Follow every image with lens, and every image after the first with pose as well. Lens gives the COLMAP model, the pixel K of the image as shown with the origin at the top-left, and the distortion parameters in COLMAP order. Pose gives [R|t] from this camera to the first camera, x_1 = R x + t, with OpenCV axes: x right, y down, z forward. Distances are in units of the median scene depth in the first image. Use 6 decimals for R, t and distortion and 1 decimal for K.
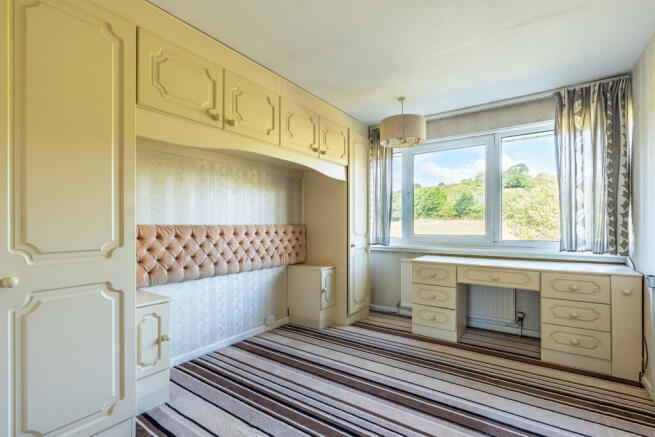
lens RADIAL K [[305.8, 0, 314.8], [0, 305.8, 221.5], [0, 0, 1]] dist [-0.000987, 0.000008]
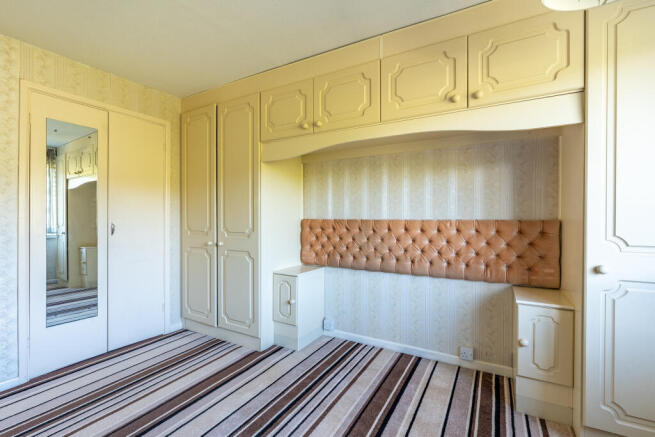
lens RADIAL K [[305.8, 0, 314.8], [0, 305.8, 221.5], [0, 0, 1]] dist [-0.000987, 0.000008]
pose [[0.093326, 0.012198, -0.995561, 0.594162], [0.007860, 0.999885, 0.012987, 0.002778], [0.995605, -0.009037, 0.093219, 0.661888]]
